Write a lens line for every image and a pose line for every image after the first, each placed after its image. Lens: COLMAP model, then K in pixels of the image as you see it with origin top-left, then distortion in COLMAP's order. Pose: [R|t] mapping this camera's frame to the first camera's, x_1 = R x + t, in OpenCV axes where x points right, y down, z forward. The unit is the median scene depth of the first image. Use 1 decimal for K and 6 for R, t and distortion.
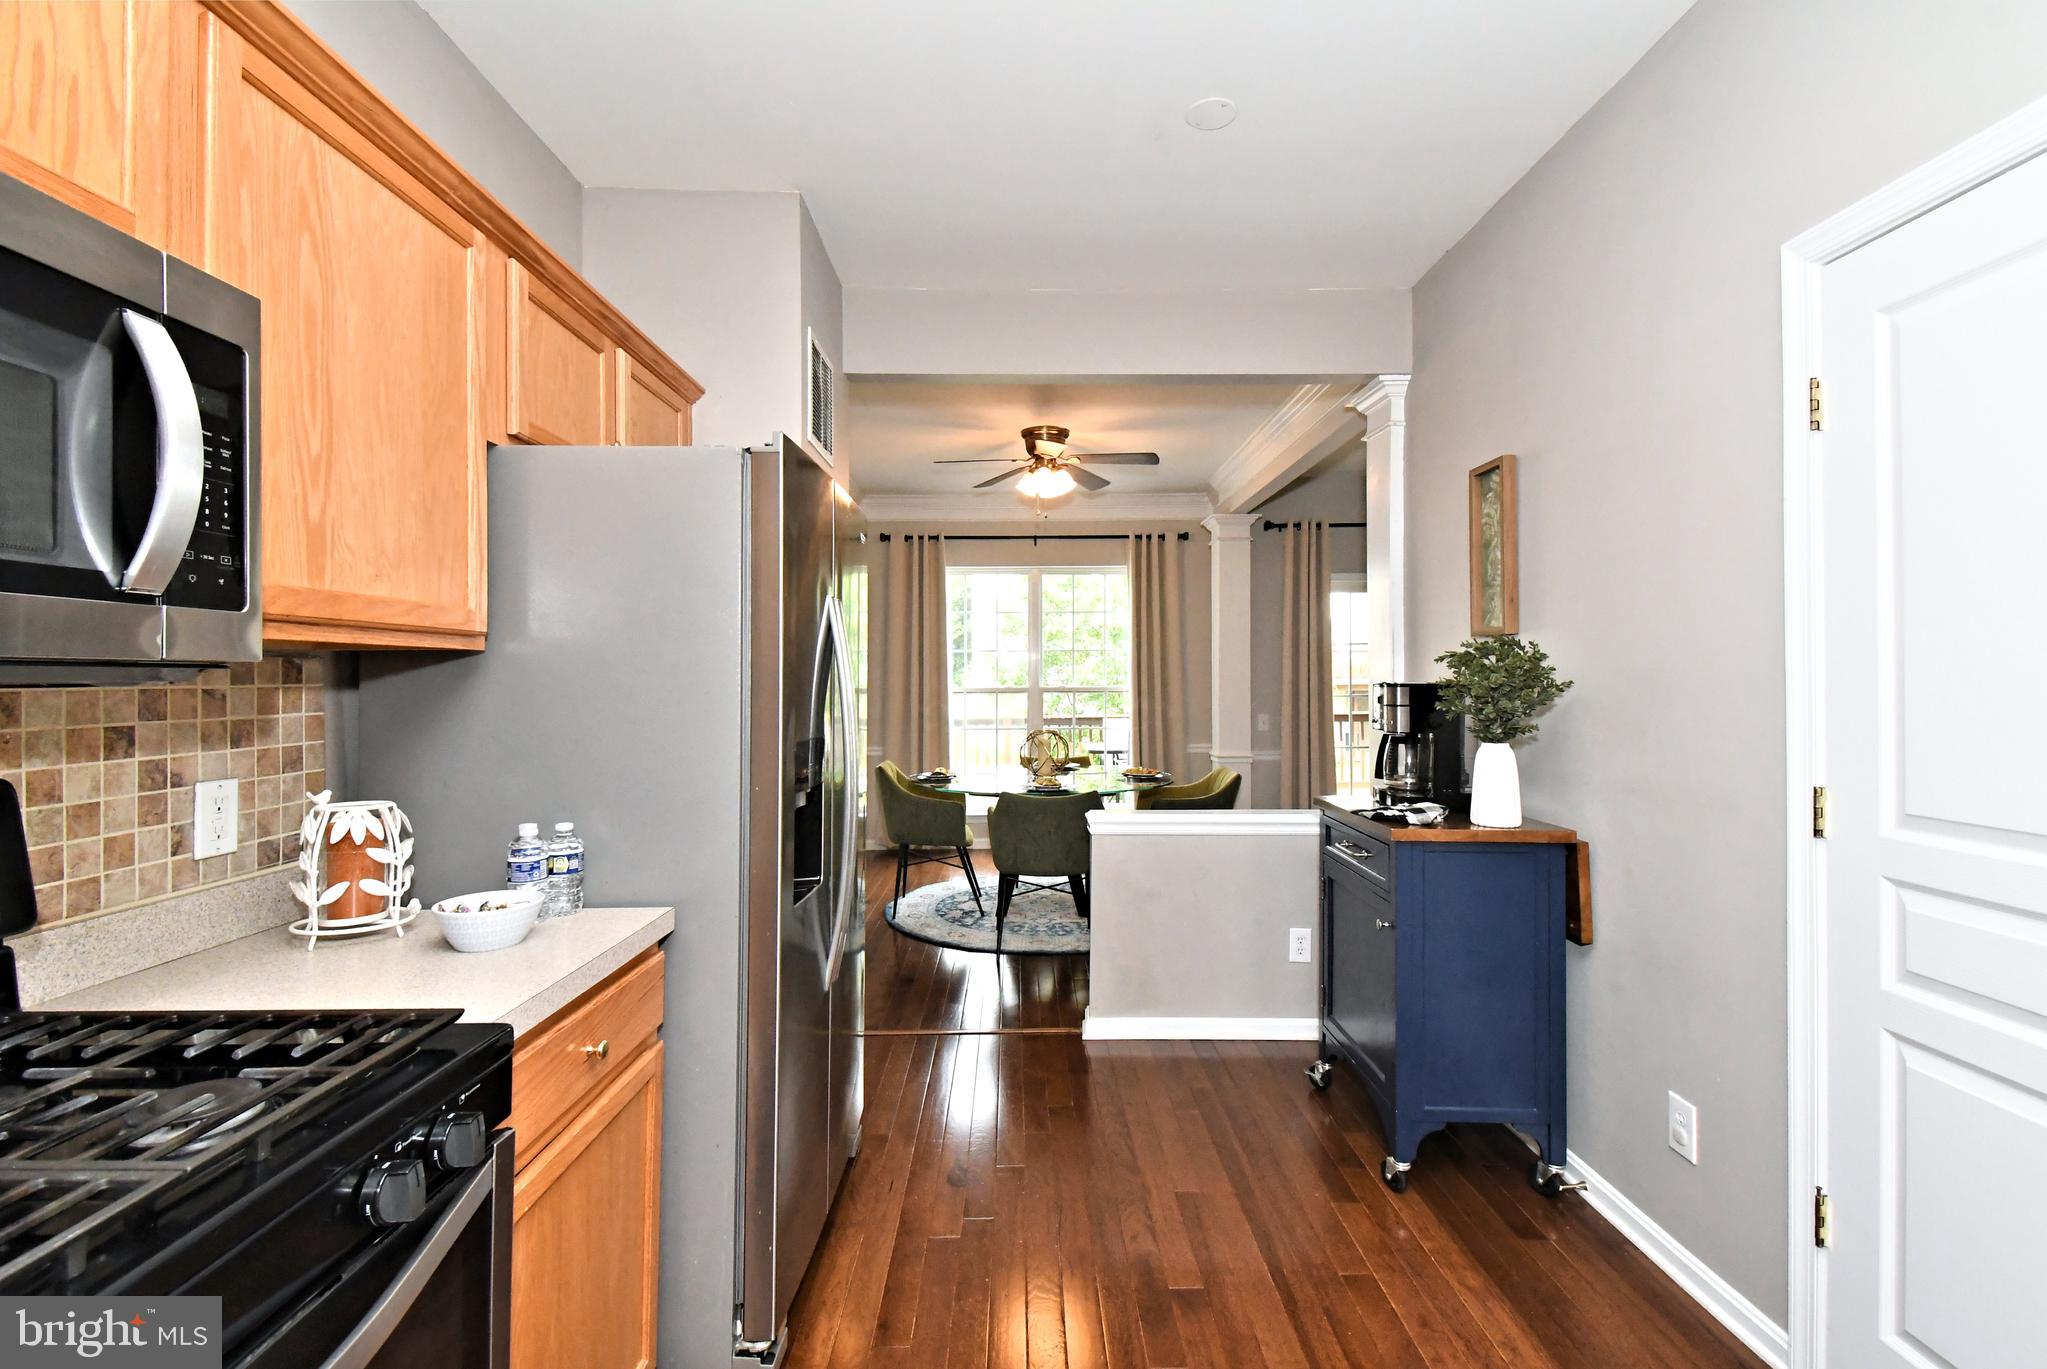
lens RADIAL K [[887.2, 0, 1047.8], [0, 887.2, 686.8], [0, 0, 1]] dist [0.022632, -0.014861]
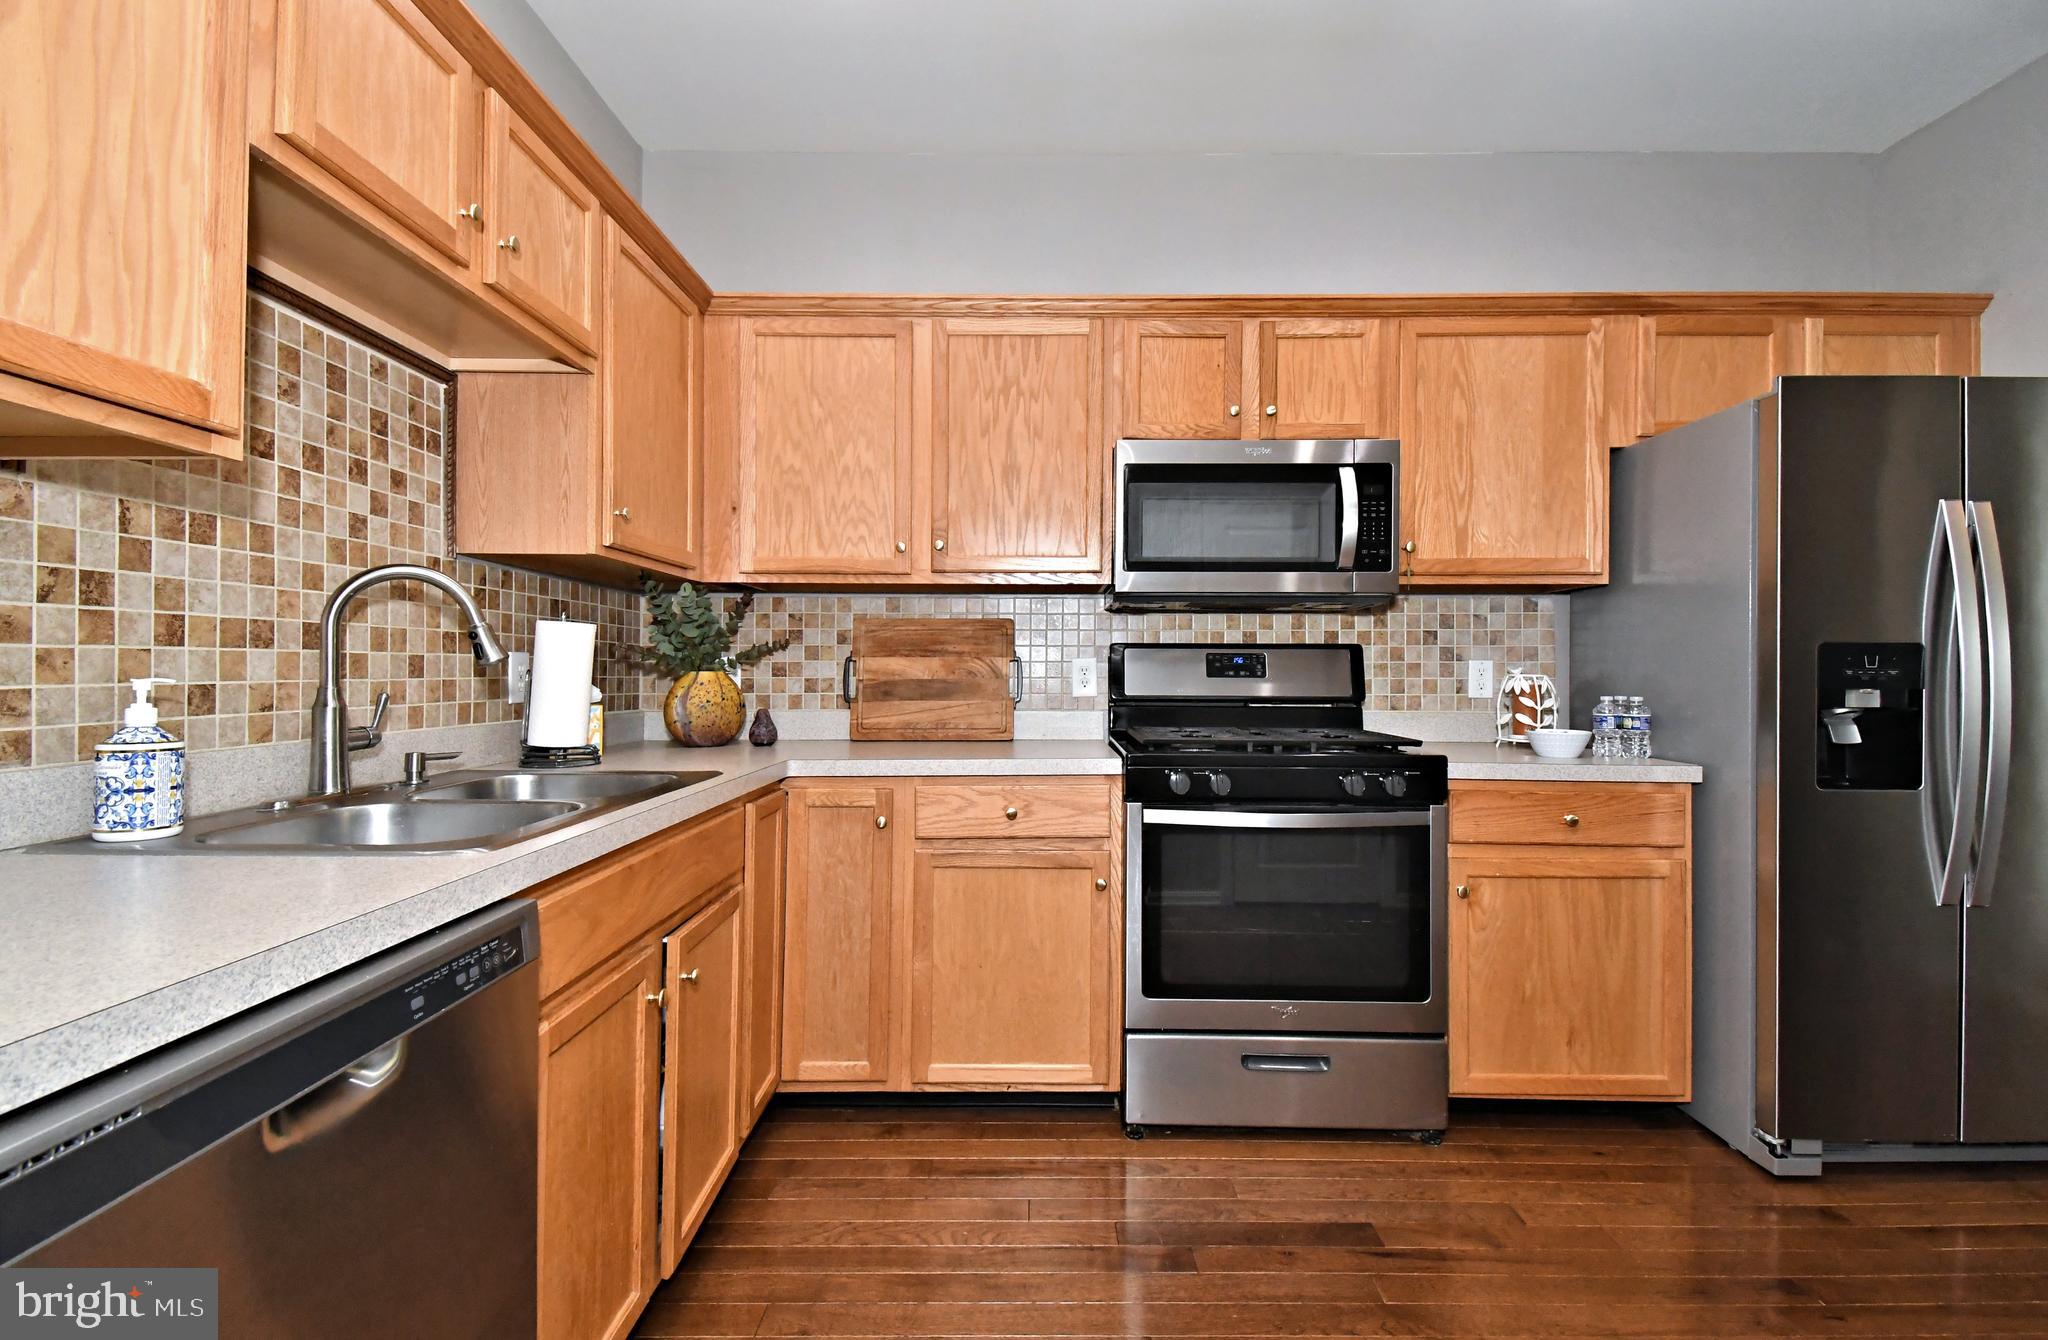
lens RADIAL K [[882.8, 0, 1033.6], [0, 882.8, 664.5], [0, 0, 1]] dist [0.050103, -0.021956]
pose [[-0.008086, -0.000061, -0.999967, 1.023988], [-0.015685, 0.999877, 0.000066, 0.124626], [0.999844, 0.015685, -0.008086, 0.028313]]
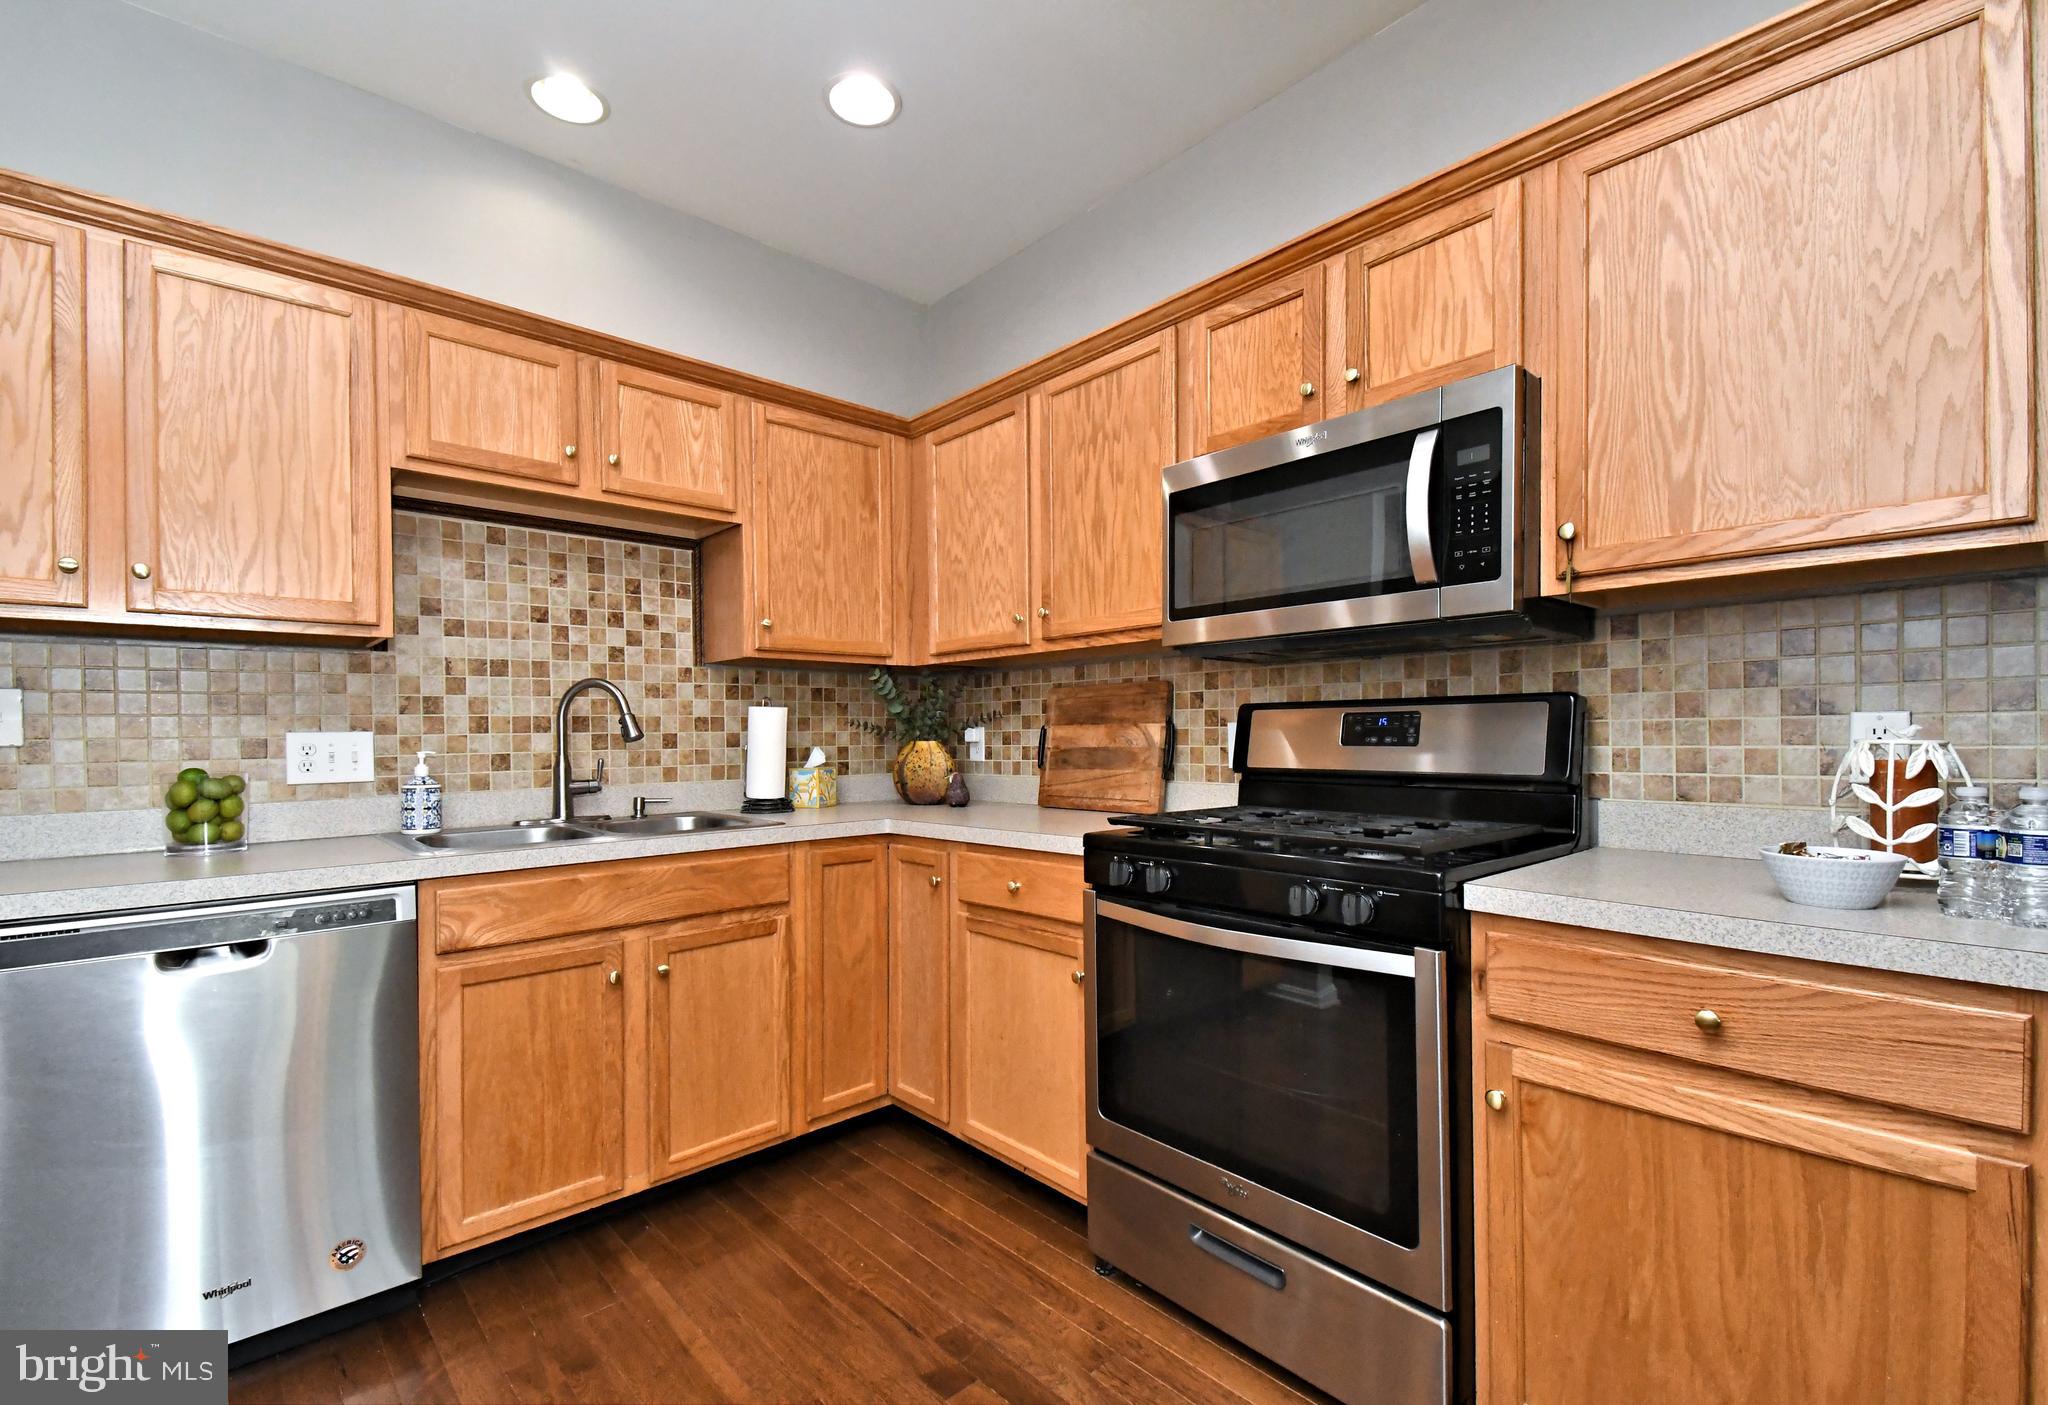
lens RADIAL K [[903.4, 0, 1002.7], [0, 903.4, 736.9], [0, 0, 1]] dist [0.015214, -0.000401]
pose [[-0.745887, 0.014122, -0.665923, 0.514787], [0.006303, 0.999880, 0.014144, 0.108891], [0.666043, 0.006353, -0.745886, 1.078287]]
